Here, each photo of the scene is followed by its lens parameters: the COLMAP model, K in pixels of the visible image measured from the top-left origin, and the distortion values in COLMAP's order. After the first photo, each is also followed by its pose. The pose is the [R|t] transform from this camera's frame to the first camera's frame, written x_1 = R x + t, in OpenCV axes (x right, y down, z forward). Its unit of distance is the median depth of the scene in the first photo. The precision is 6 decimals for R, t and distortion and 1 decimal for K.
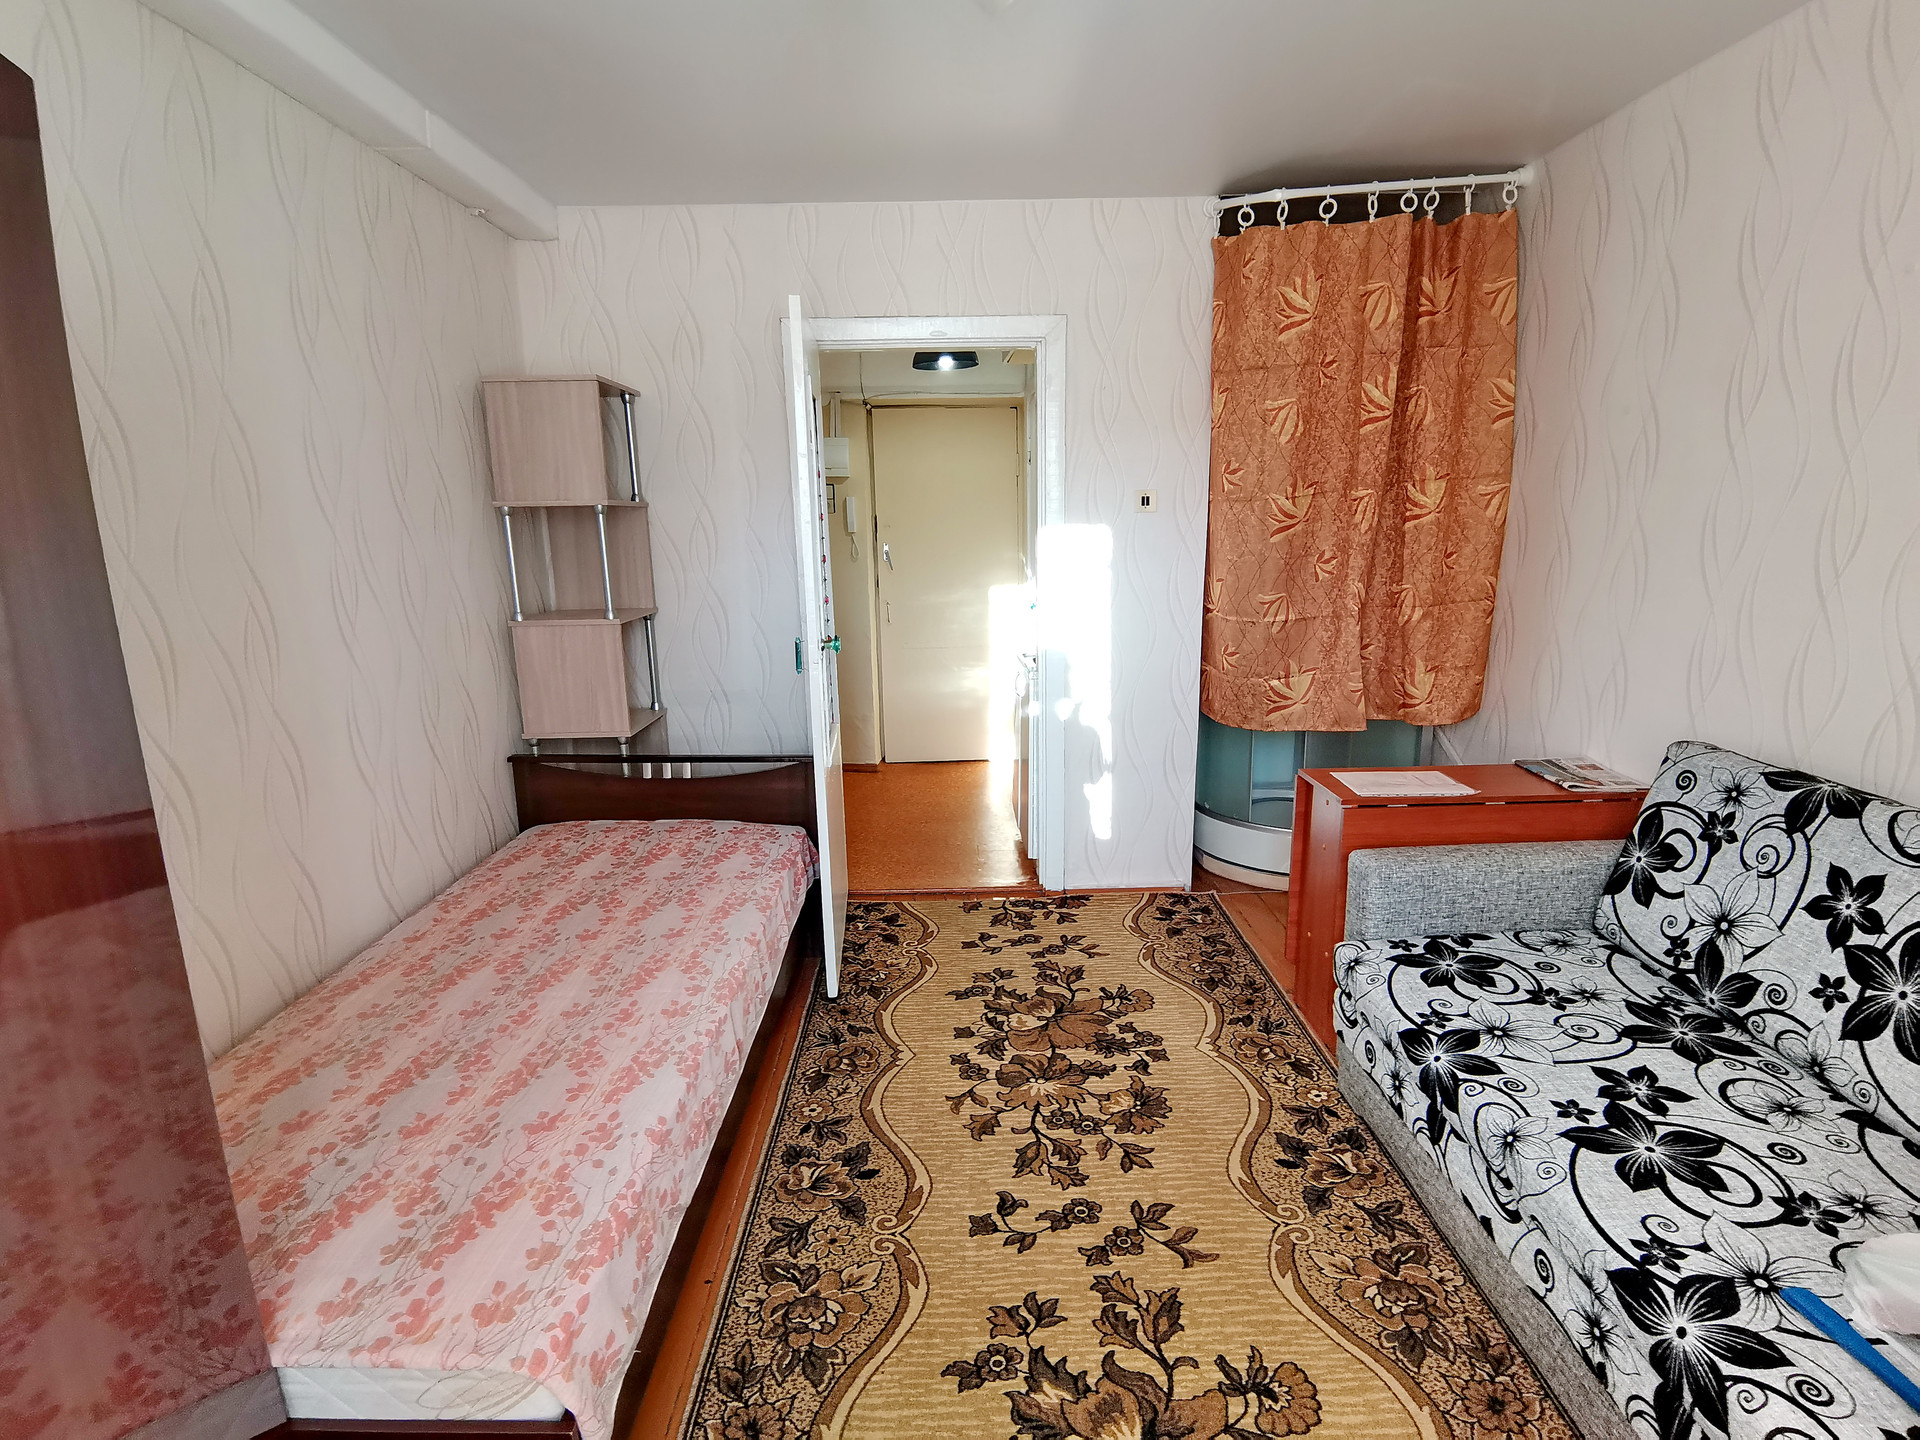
lens RADIAL K [[890.3, 0, 974.8], [0, 890.3, 707.1], [0, 0, 1]] dist [-0.030785, -0.001953]
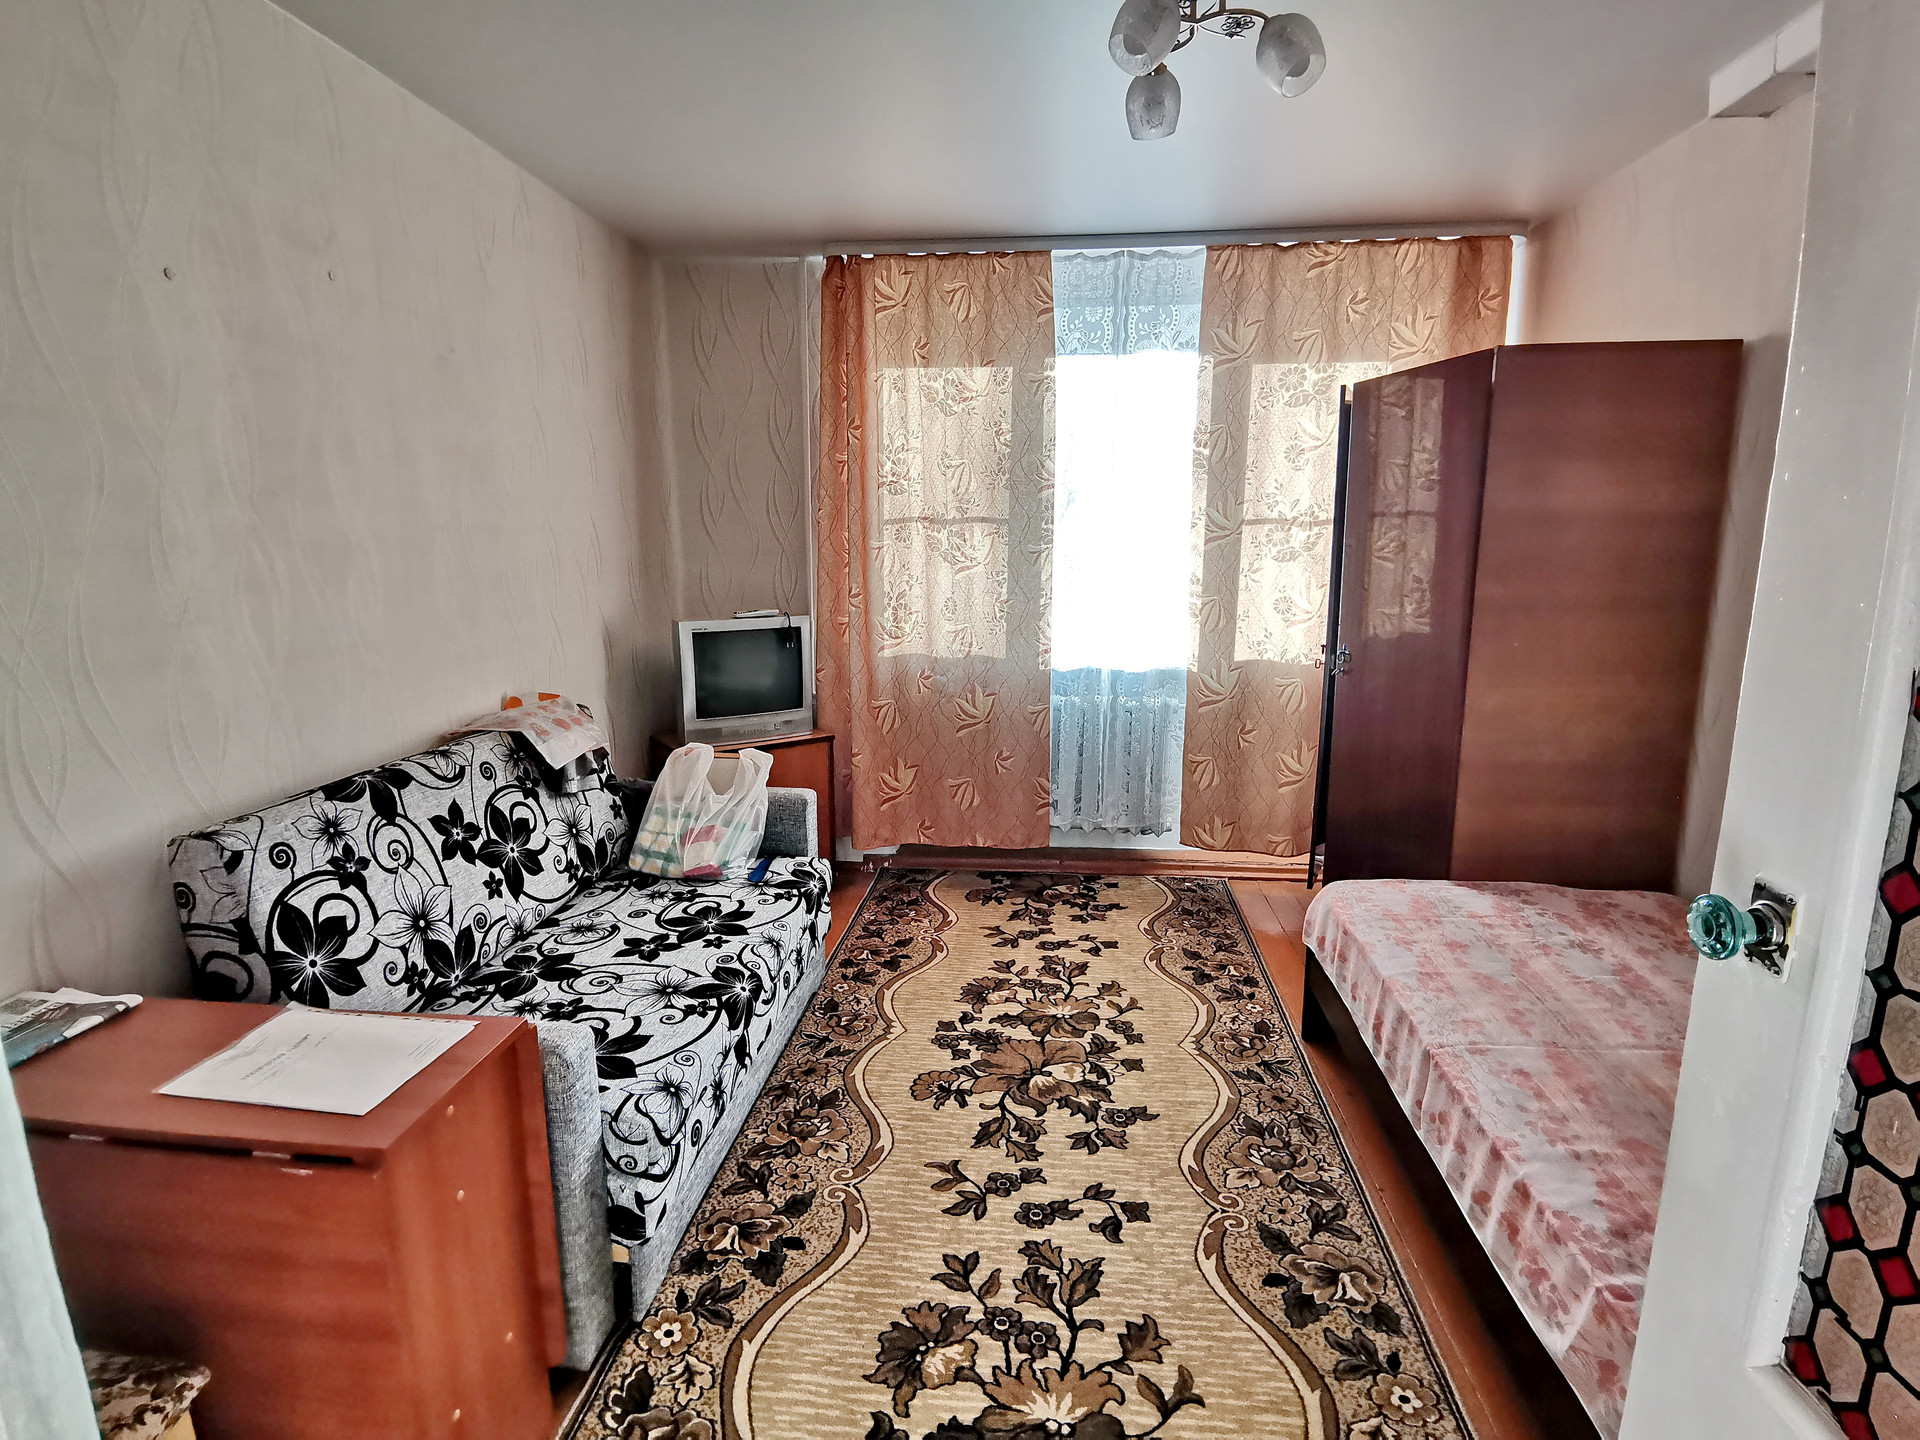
lens RADIAL K [[890.3, 0, 967.4], [0, 890.3, 733.6], [0, 0, 1]] dist [-0.030785, -0.001953]
pose [[-0.990898, 0.000033, 0.134619, 0.066681], [0.056015, 0.909420, 0.412090, -0.353852], [-0.122411, 0.415880, -0.901144, 1.762787]]
